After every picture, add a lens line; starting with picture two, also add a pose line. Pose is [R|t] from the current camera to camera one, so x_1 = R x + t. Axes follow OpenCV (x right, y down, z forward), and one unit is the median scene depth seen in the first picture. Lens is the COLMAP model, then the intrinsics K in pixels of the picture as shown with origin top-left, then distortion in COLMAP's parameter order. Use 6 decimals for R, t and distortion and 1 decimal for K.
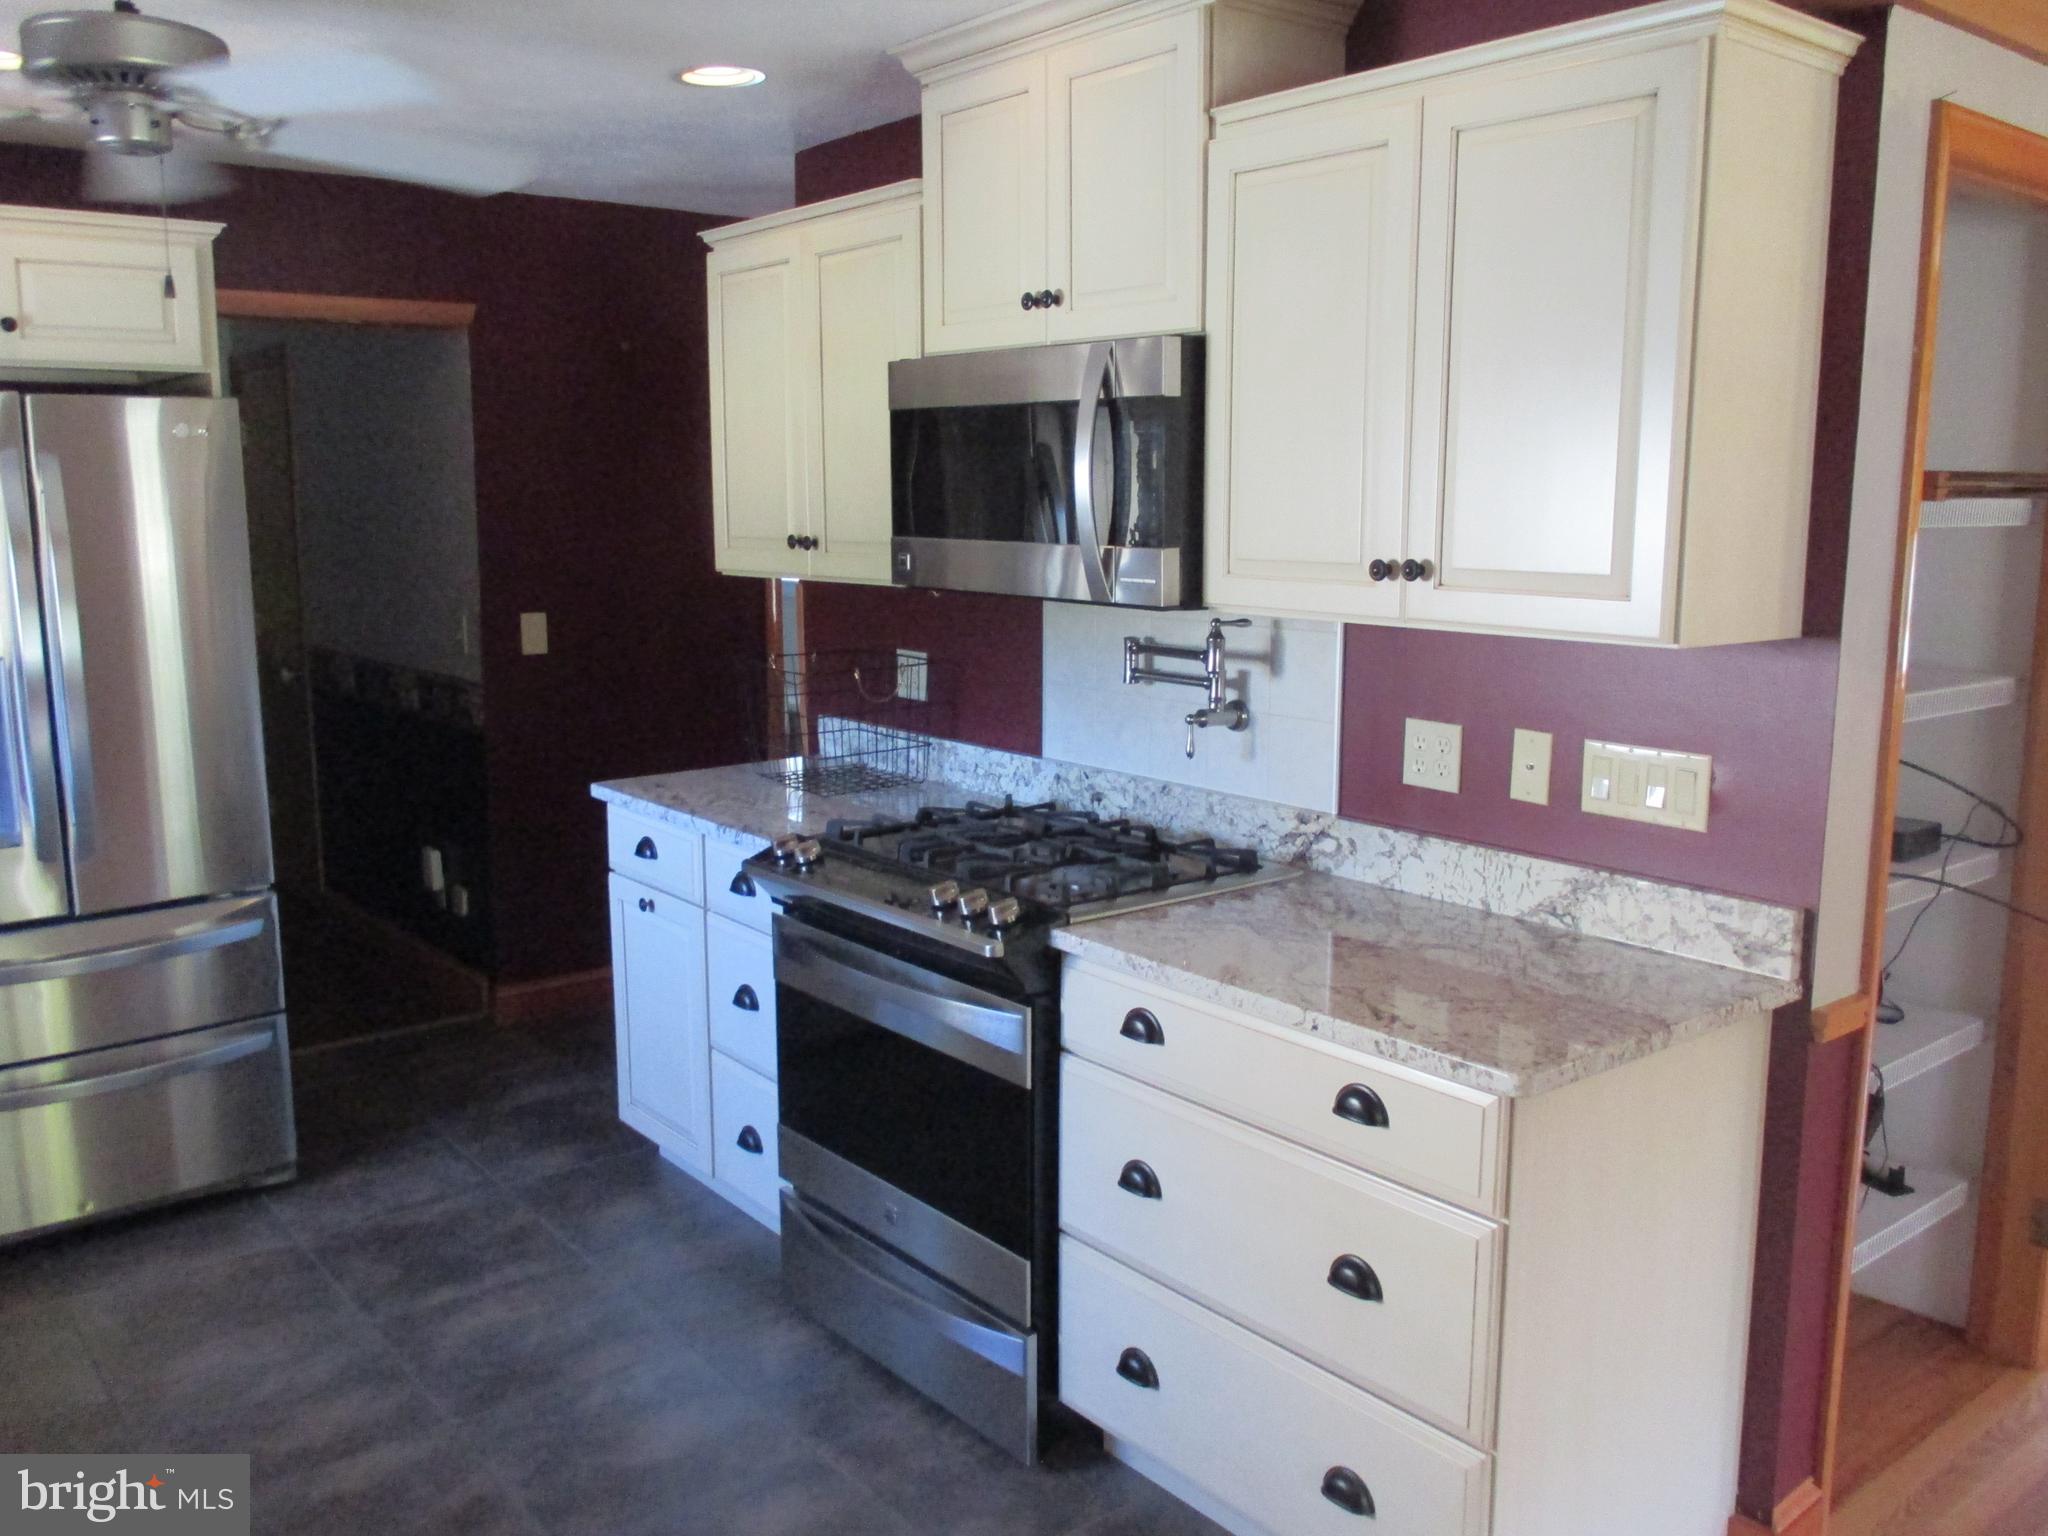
lens RADIAL K [[1705.8, 0, 1029.7], [0, 1705.8, 767.8], [0, 0, 1]] dist [-0.013749, -0.008903]
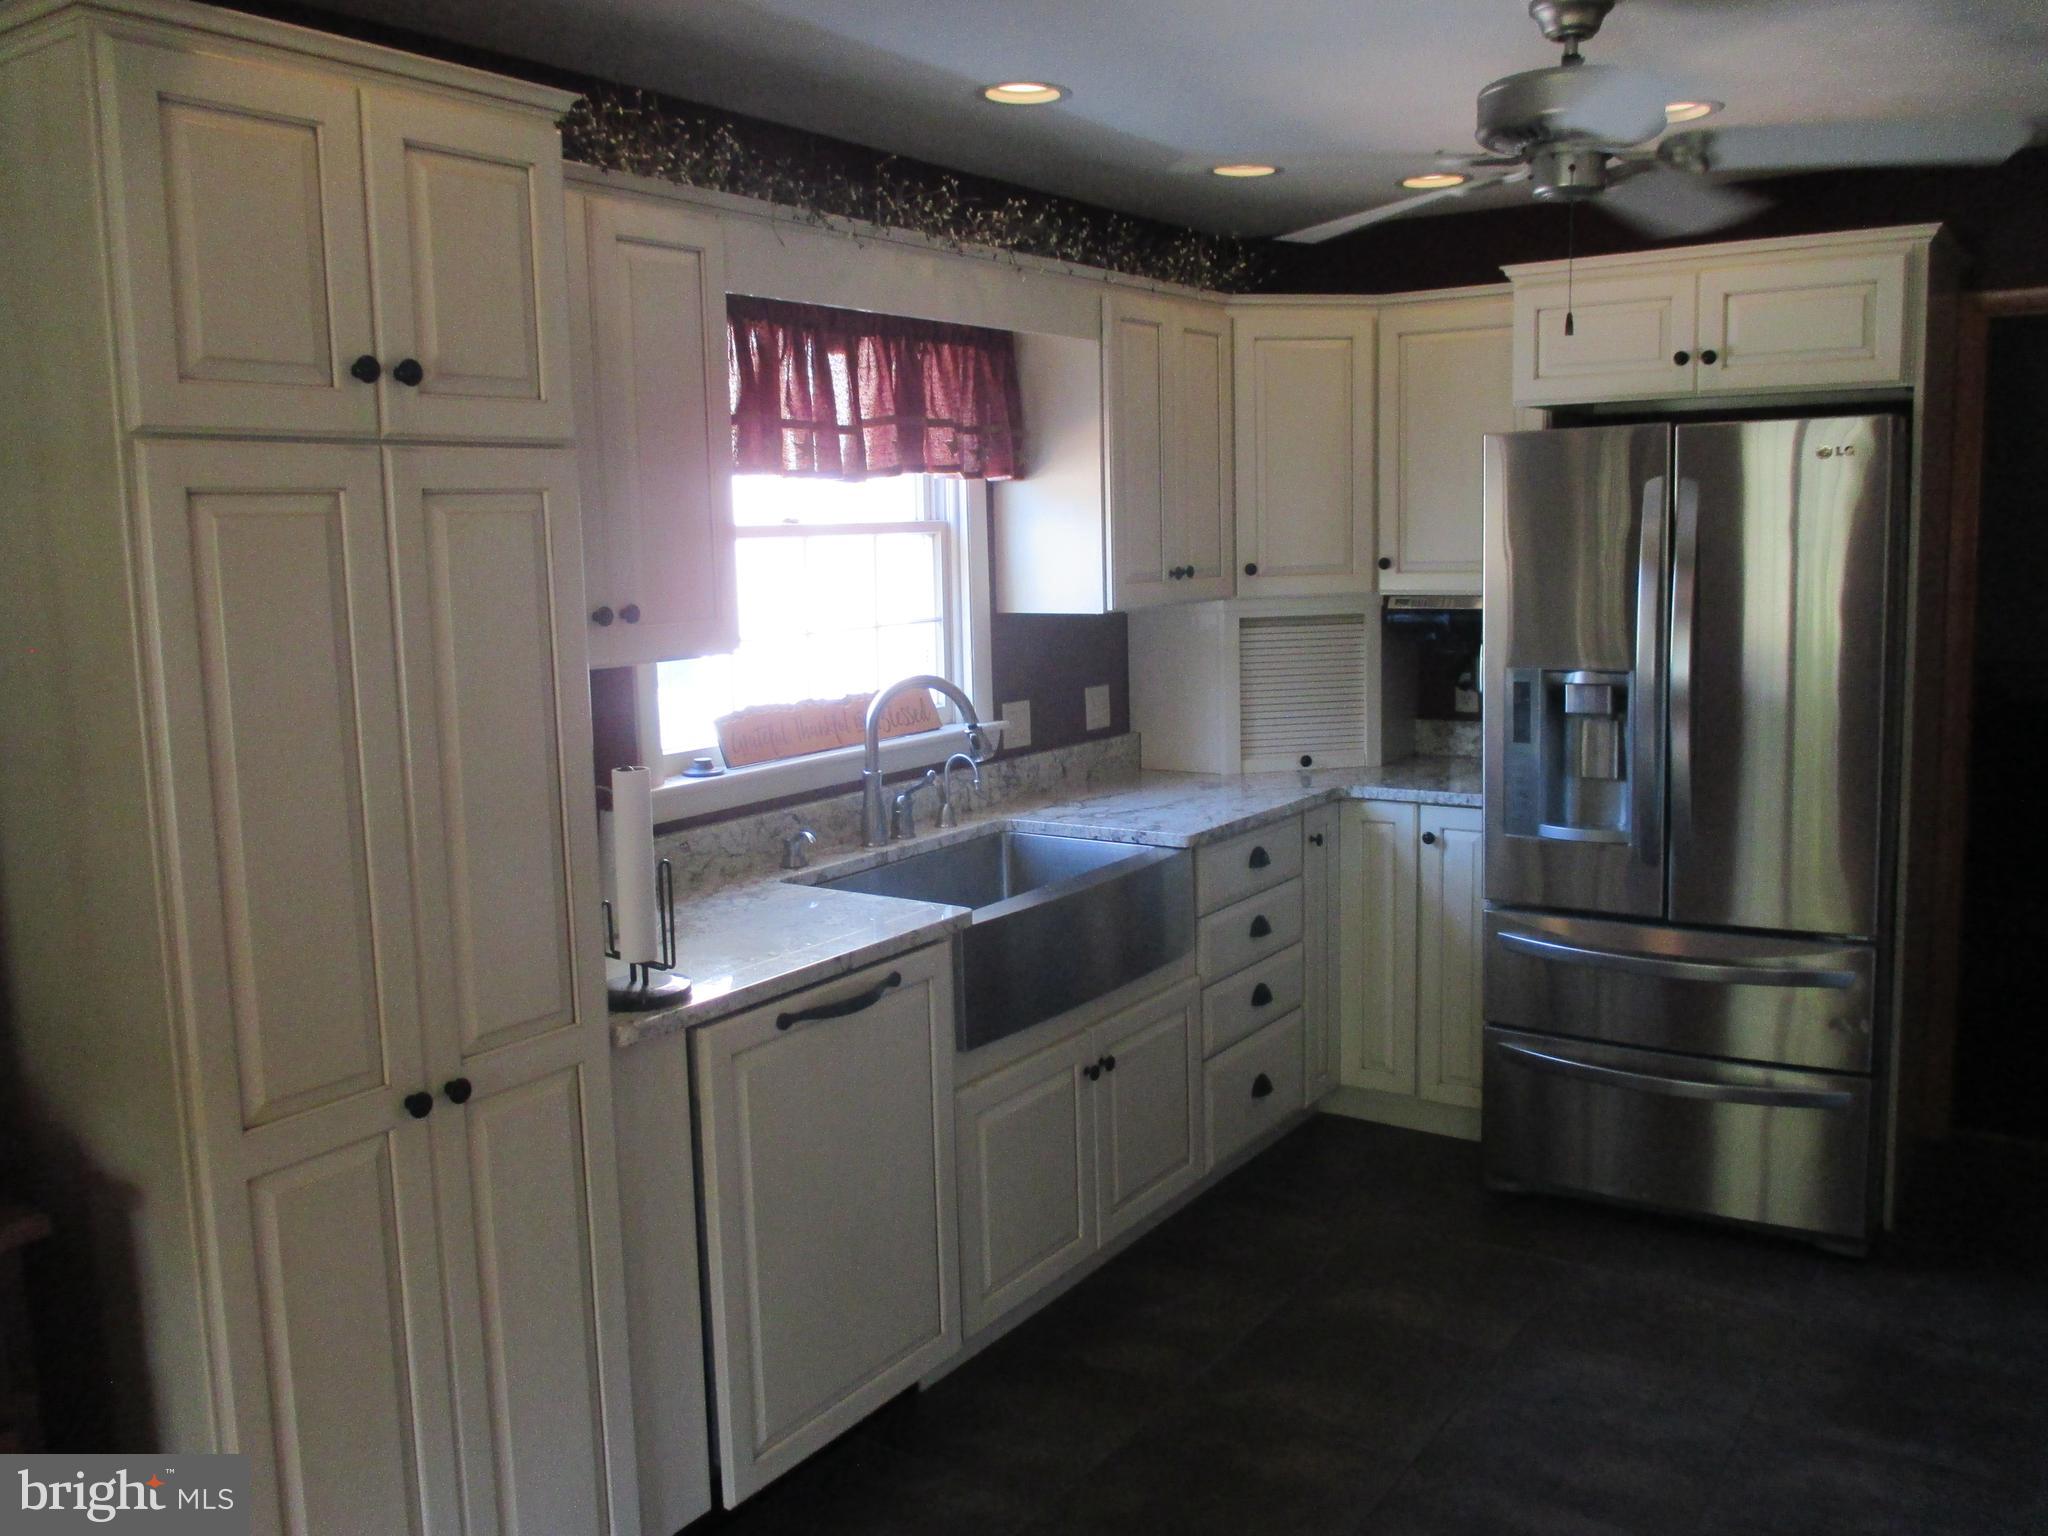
lens RADIAL K [[1705.8, 0, 1027.3], [0, 1705.8, 772.8], [0, 0, 1]] dist [-0.013749, -0.008903]
pose [[0.300782, 0.132301, -0.944472, 0.290189], [-0.140852, 0.985633, 0.093211, -0.043637], [0.943234, 0.104995, 0.315095, 0.281110]]
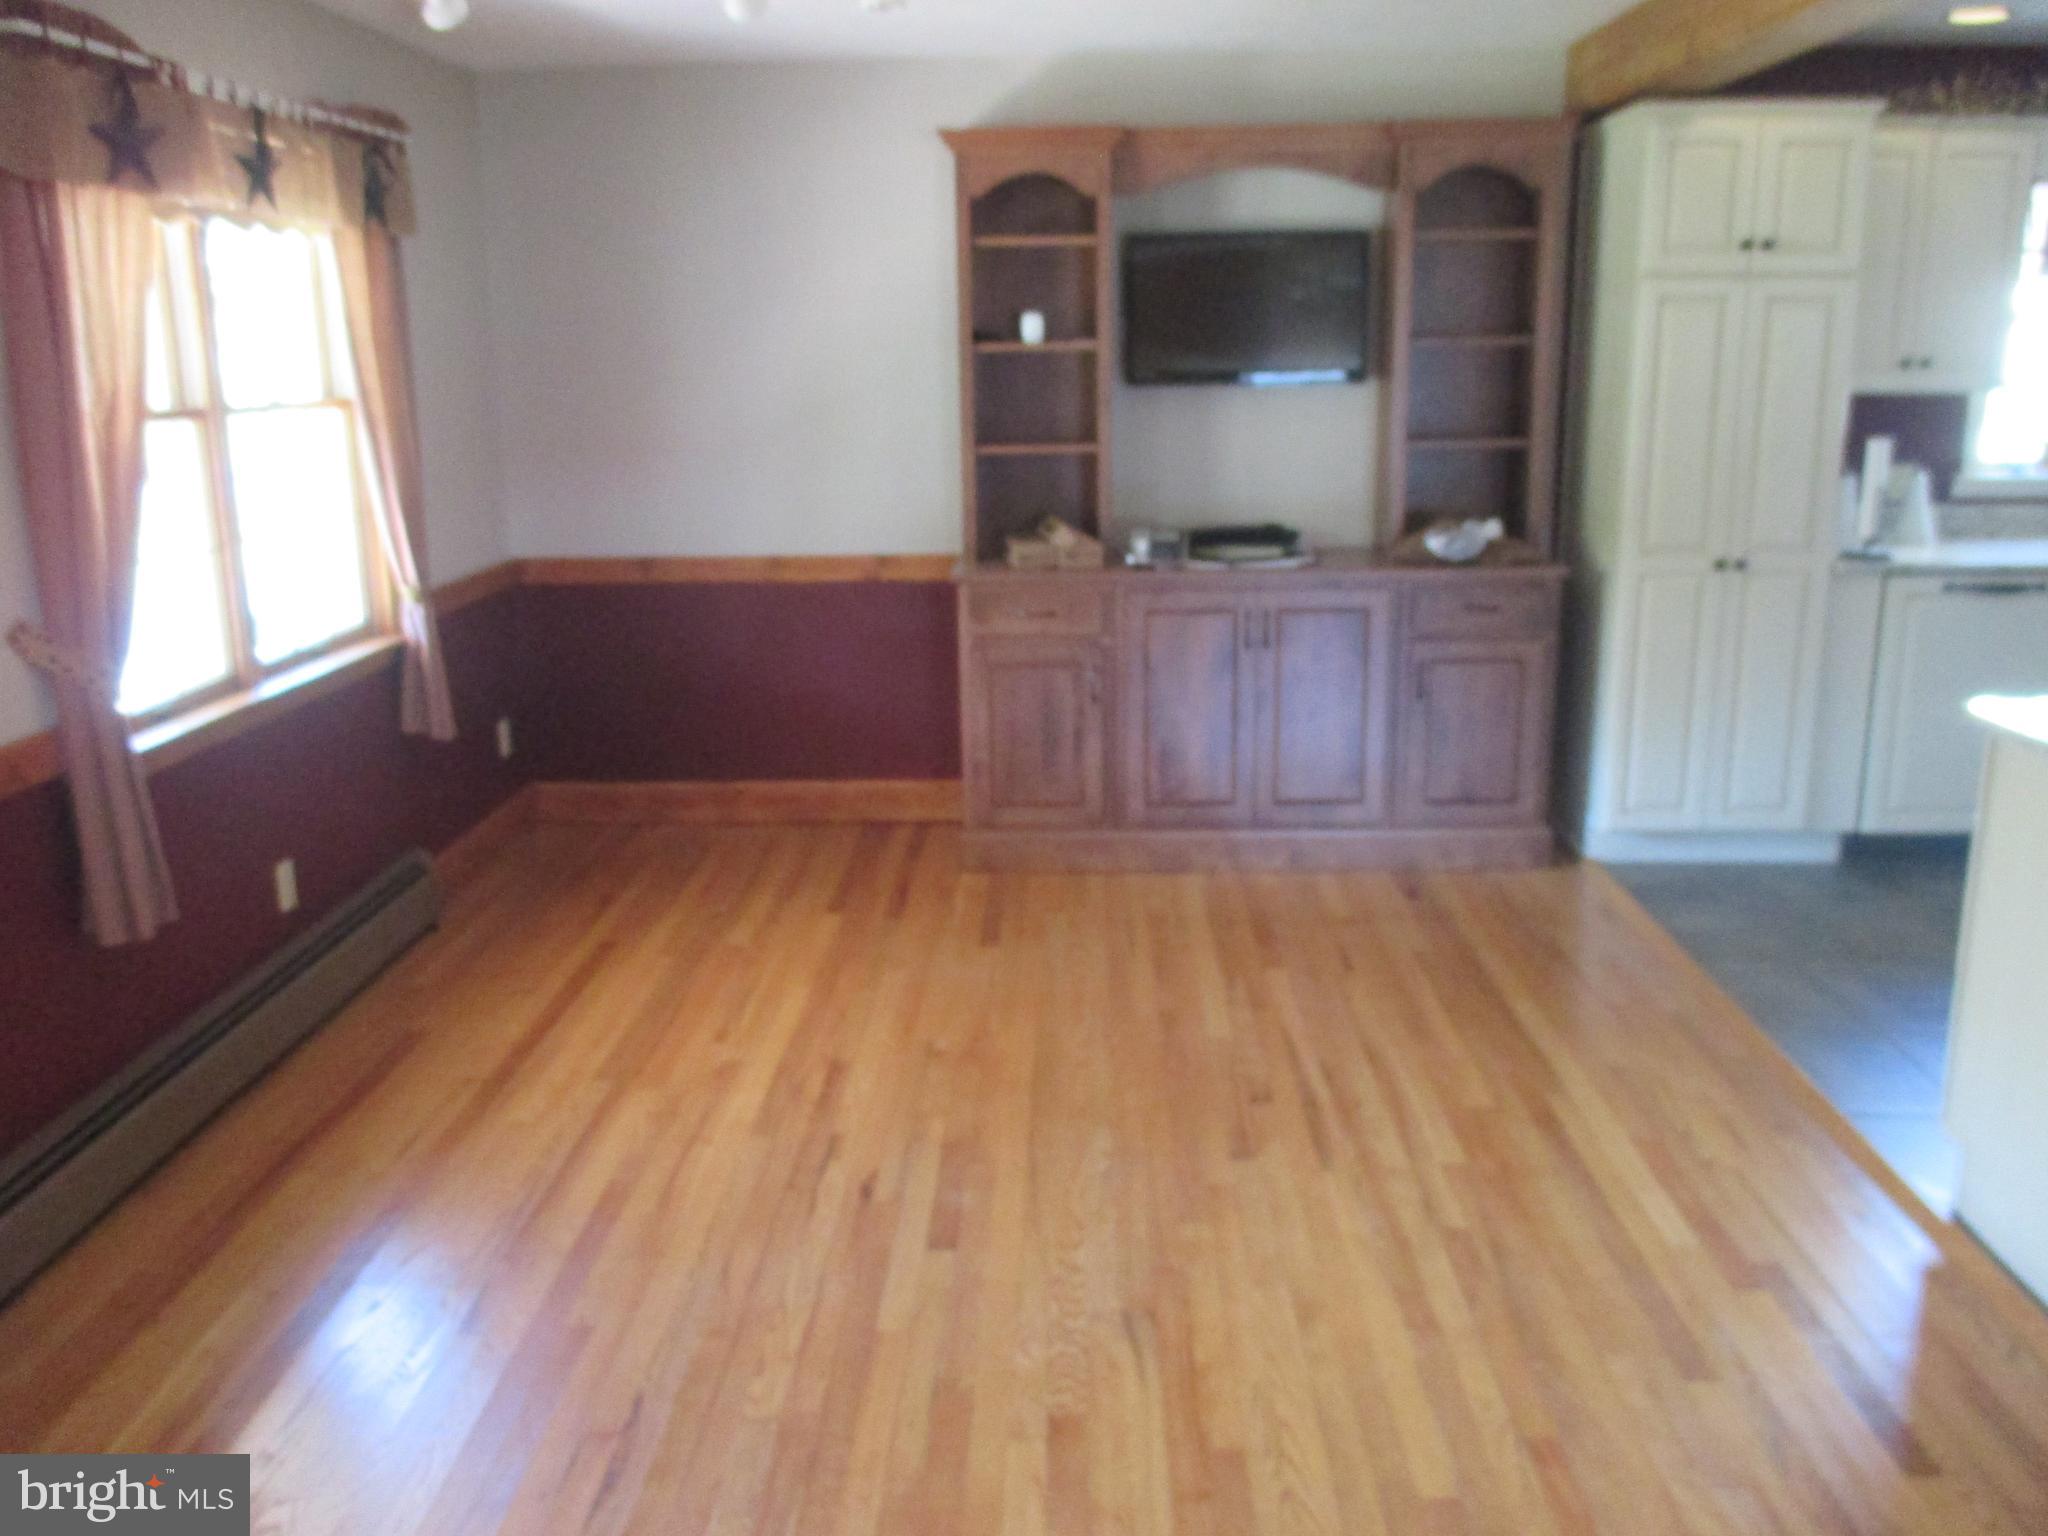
lens RADIAL K [[1705.8, 0, 1020.6], [0, 1705.8, 768.7], [0, 0, 1]] dist [-0.013749, -0.008903]
pose [[-0.652968, 0.183819, -0.734740, 0.671732], [-0.115358, 0.934645, 0.336351, -0.065563], [0.748549, 0.304385, -0.589088, 0.487920]]
